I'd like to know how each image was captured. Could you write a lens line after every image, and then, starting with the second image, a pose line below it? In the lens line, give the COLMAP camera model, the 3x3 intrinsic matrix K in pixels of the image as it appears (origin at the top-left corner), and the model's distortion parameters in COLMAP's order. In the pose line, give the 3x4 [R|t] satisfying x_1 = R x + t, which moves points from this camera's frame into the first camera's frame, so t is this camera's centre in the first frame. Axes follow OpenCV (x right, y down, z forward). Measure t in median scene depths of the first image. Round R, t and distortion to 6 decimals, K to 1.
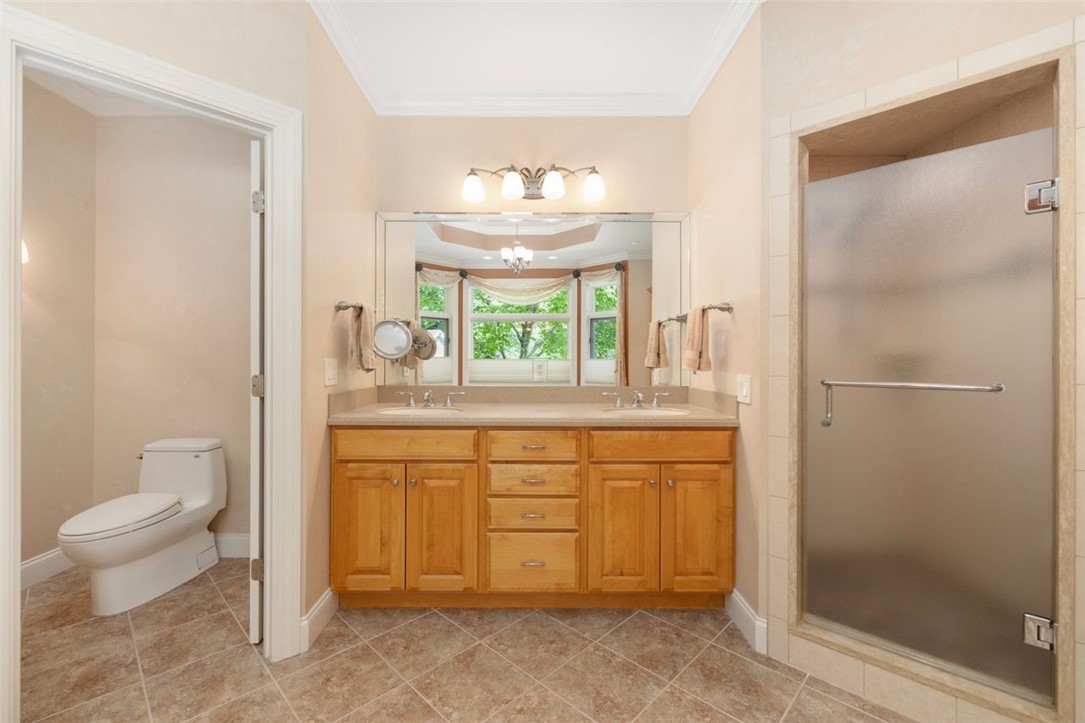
lens RADIAL K [[456.9, 0, 542.4], [0, 456.9, 358.5], [0, 0, 1]] dist [-0.002842, 0.000125]
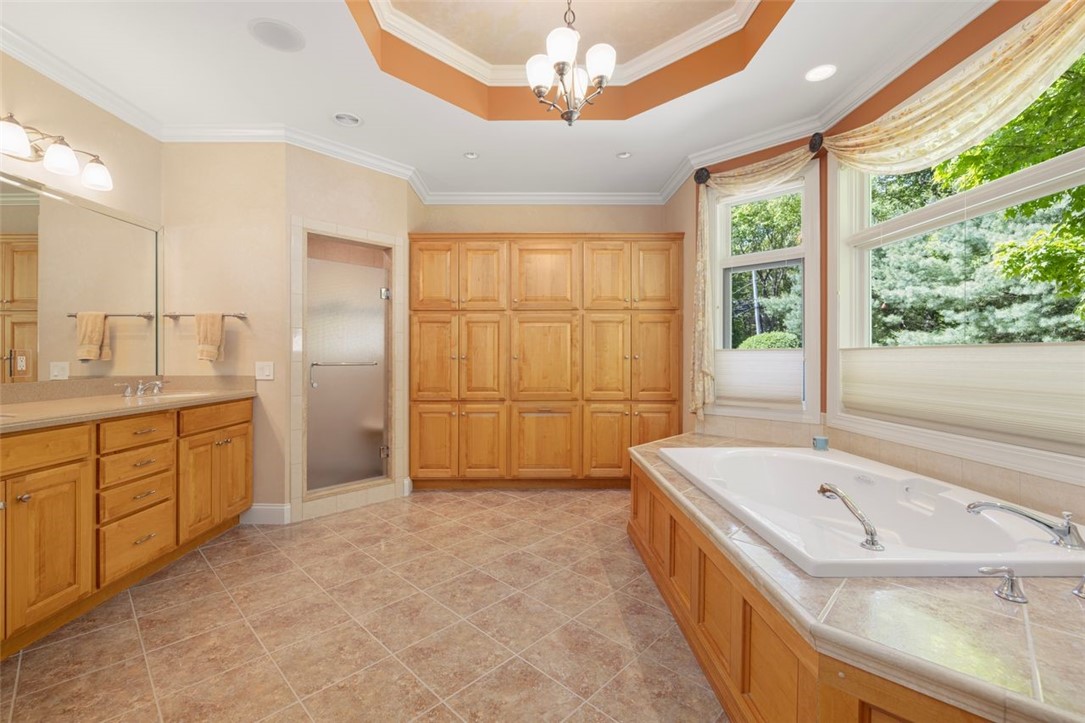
lens RADIAL K [[456.9, 0, 540.6], [0, 456.9, 357.2], [0, 0, 1]] dist [-0.002842, 0.000125]
pose [[-0.019665, -0.007796, 0.999776, -1.117357], [-0.004425, 0.999960, 0.007710, 0.003202], [-0.999797, -0.004273, -0.019698, 0.078887]]
